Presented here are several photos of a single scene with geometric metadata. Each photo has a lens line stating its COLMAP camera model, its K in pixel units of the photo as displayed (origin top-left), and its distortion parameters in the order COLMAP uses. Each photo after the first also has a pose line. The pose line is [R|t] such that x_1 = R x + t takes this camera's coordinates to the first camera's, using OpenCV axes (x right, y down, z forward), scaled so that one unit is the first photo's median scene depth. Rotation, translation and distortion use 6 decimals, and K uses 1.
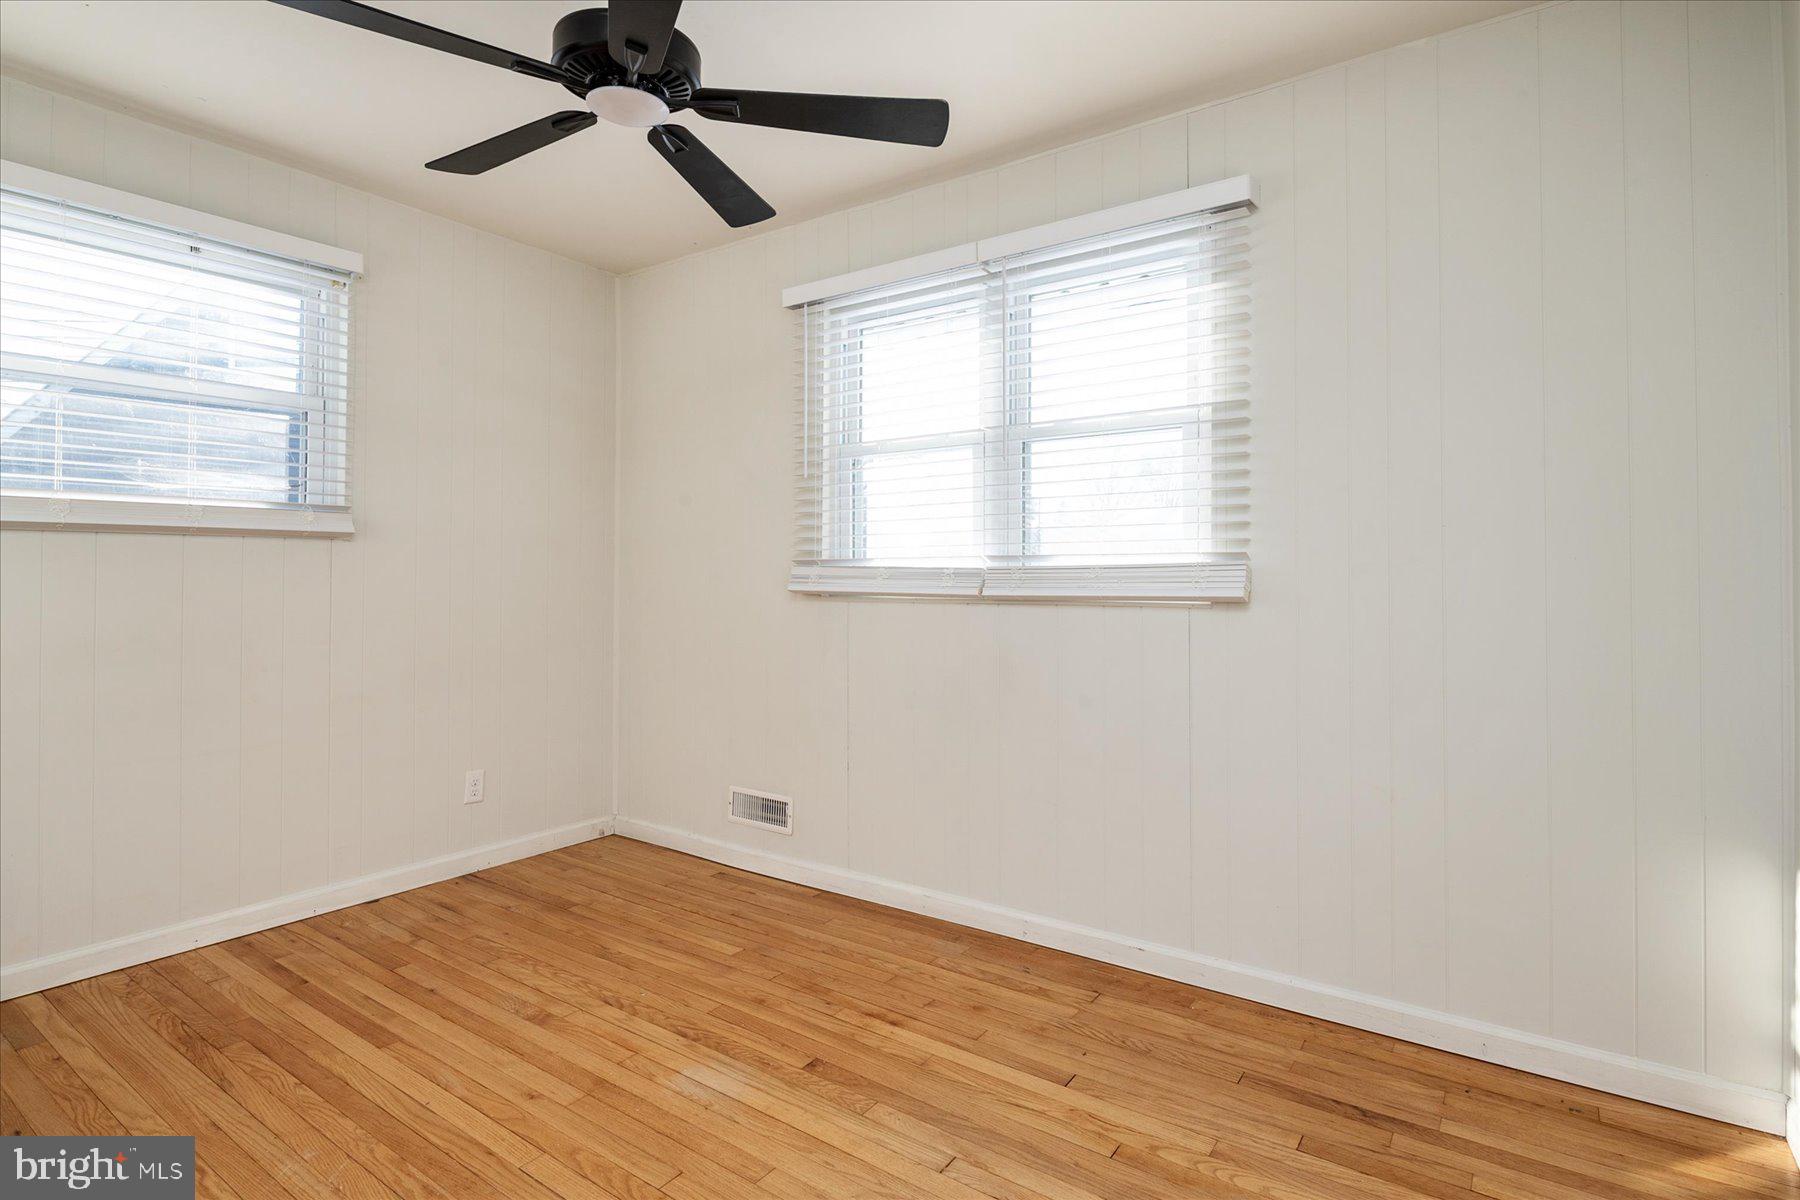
lens RADIAL K [[895.0, 0, 898.5], [0, 895.0, 582.1], [0, 0, 1]] dist [0.003436, -0.010344]
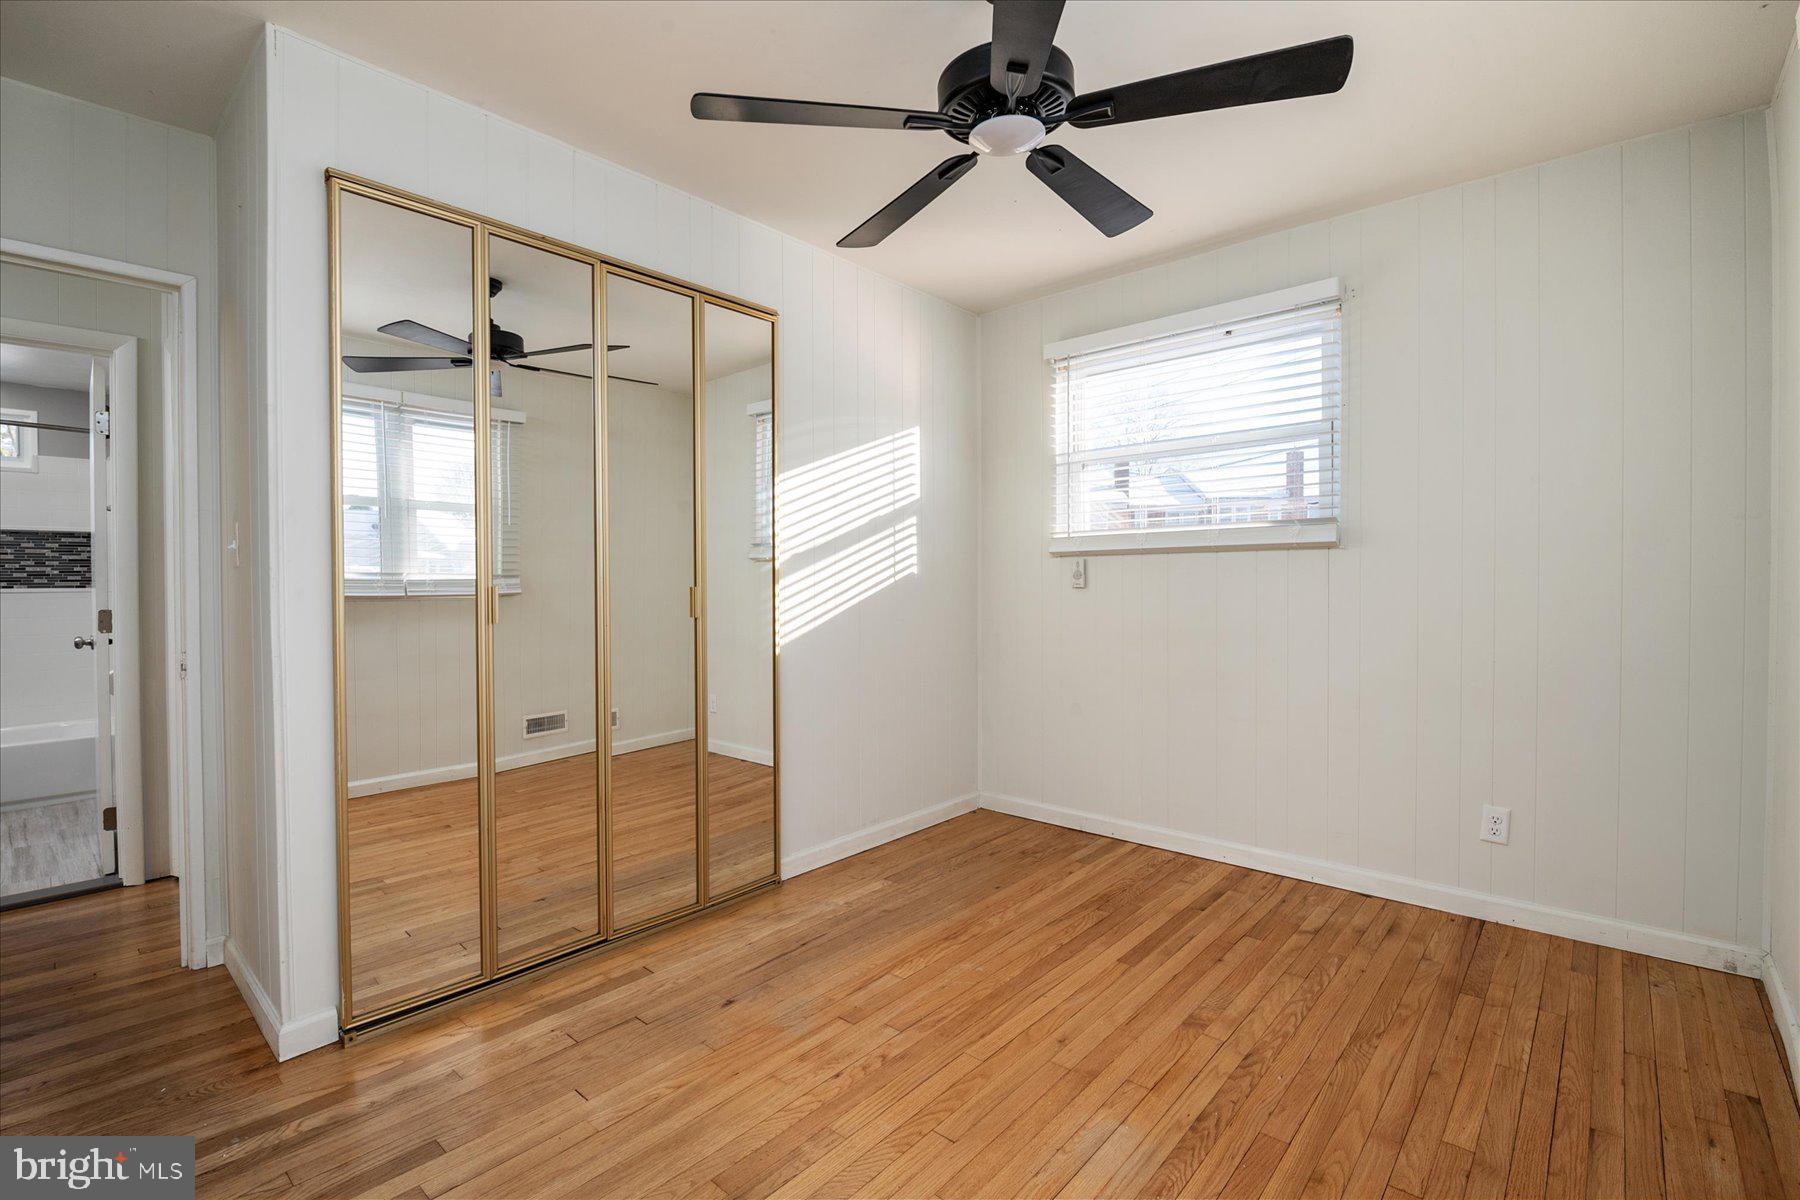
lens RADIAL K [[798.5, 0, 900.0], [0, 798.5, 600.0], [0, 0, 1]] dist [-0.000060, -0.010888]
pose [[-0.099253, 0.023405, -0.994787, 0.457858], [-0.001209, 0.999720, 0.023642, -0.007967], [0.995062, 0.003549, -0.099197, 0.671913]]
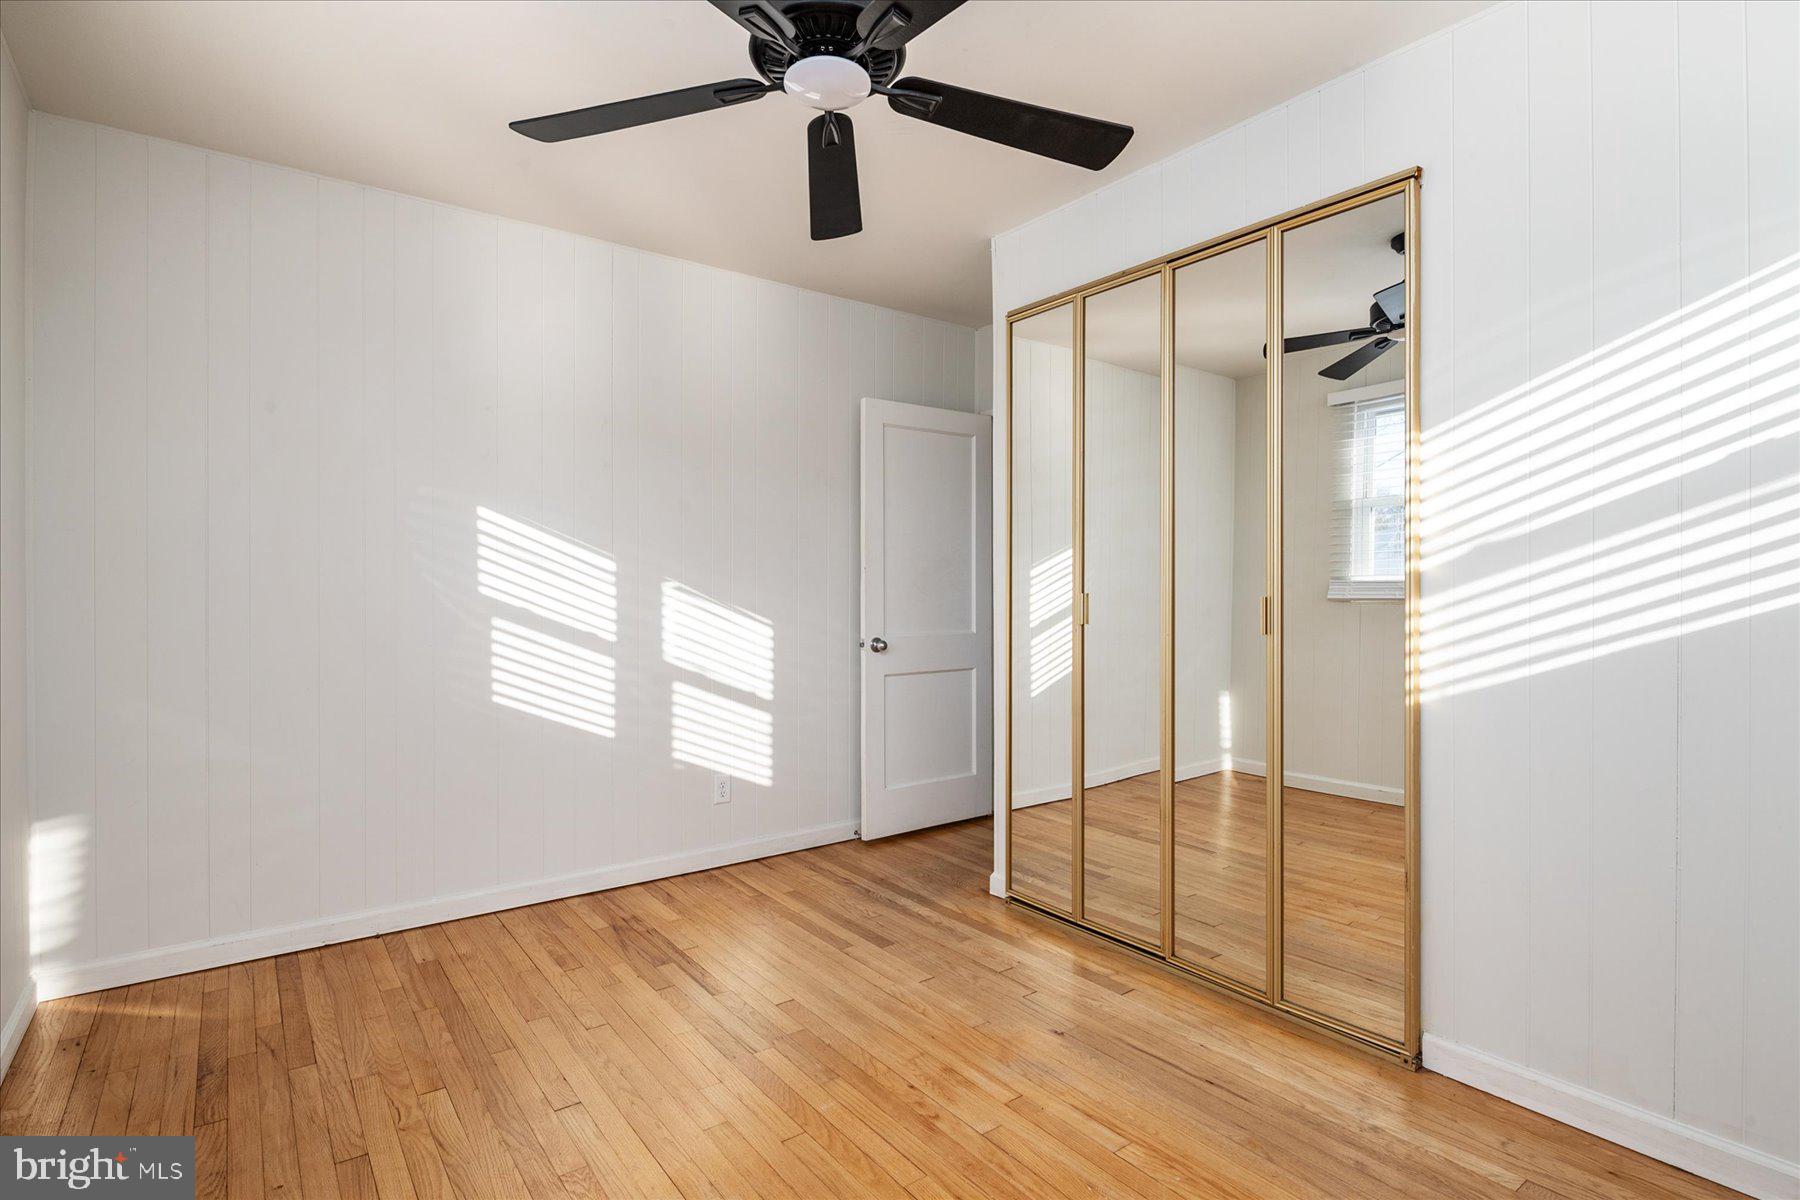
lens RADIAL K [[895.0, 0, 898.5], [0, 895.0, 582.1], [0, 0, 1]] dist [0.003436, -0.010344]
pose [[-0.955491, -0.000767, 0.295020, -0.457597], [-0.000460, 0.999999, 0.001109, -0.015533], [-0.295020, 0.000924, -0.955491, 1.309583]]
